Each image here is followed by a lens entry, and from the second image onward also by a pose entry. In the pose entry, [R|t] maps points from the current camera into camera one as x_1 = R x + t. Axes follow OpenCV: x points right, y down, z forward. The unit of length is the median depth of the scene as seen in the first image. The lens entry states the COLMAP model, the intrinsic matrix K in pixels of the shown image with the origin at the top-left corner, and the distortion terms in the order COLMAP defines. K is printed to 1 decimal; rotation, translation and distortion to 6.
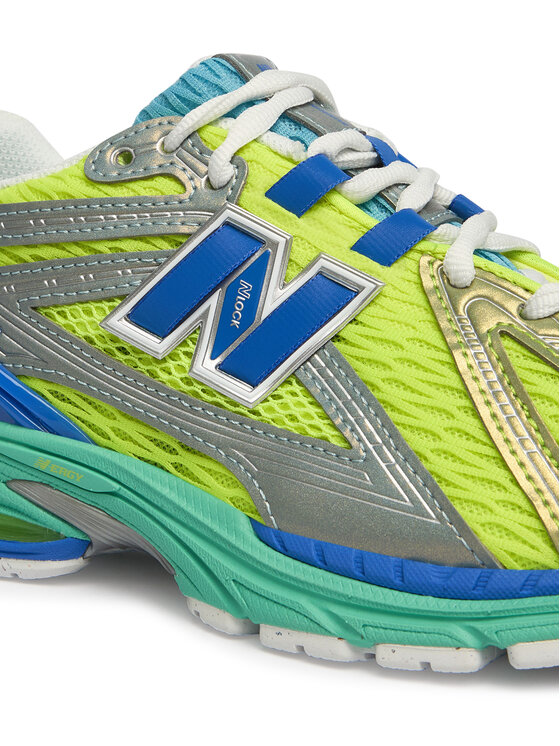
lens RADIAL K [[1398.1, 0, 280.0], [0, 1398.1, 373.0], [0, 0, 1]] dist [-0.051059, -0.040225]
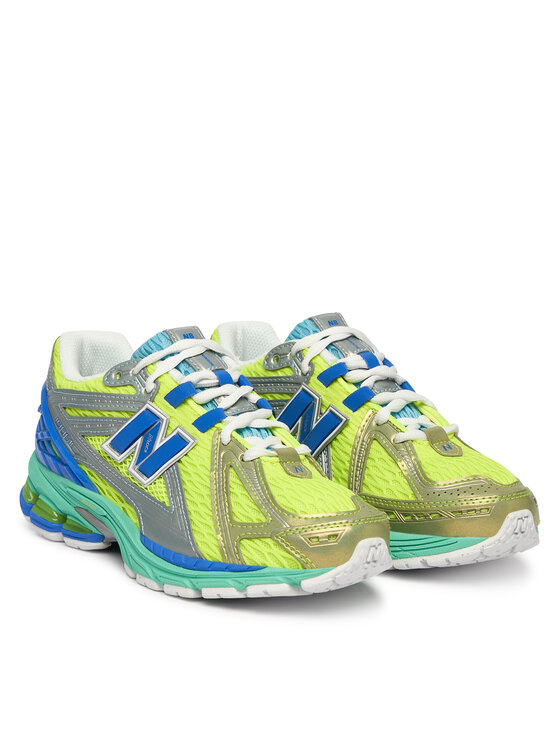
lens RADIAL K [[1992.3, 0, 280.0], [0, 1992.3, 373.0], [0, 0, 1]] dist [-0.124223, -0.310359]
pose [[0.914159, 0.068262, -0.399566, 1.525968], [-0.063604, 0.997664, 0.024922, -0.267259], [0.400334, 0.002632, 0.916366, -2.034659]]
